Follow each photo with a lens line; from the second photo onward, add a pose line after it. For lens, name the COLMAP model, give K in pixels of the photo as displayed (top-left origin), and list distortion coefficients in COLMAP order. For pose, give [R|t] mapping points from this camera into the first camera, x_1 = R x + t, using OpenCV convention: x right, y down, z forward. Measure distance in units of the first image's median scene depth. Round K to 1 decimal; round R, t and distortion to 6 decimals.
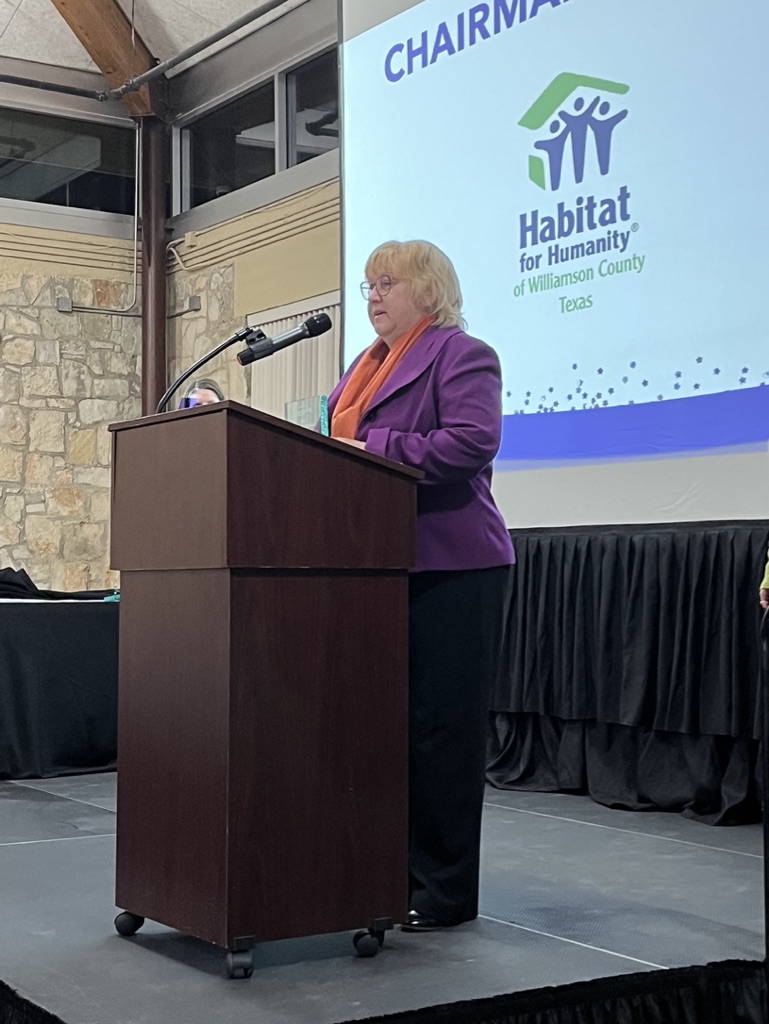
lens RADIAL K [[1639.4, 0, 385.7], [0, 1639.4, 511.4], [0, 0, 1]] dist [0.108392, 0.000000]
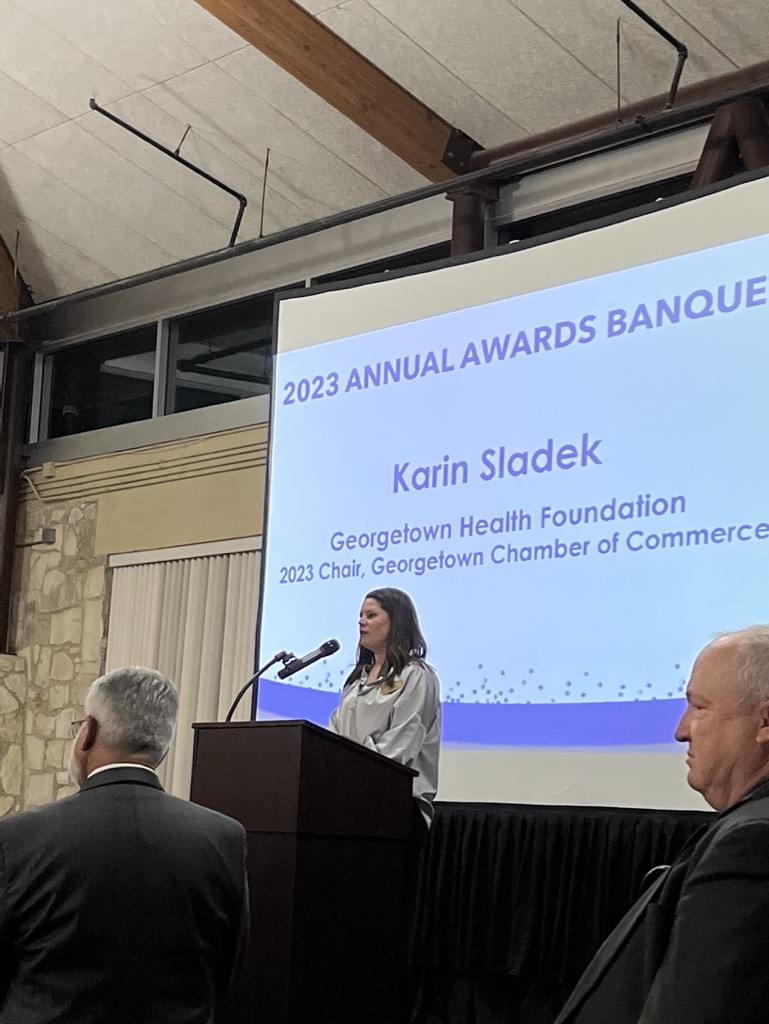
lens RADIAL K [[2068.7, 0, 378.0], [0, 2068.7, 512.4], [0, 0, 1]] dist [0.230723, 0.000000]
pose [[0.990749, 0.072936, 0.114441, -0.066422], [-0.059465, 0.991349, -0.117008, -0.008822], [-0.121985, 0.109121, 0.986515, -0.232835]]
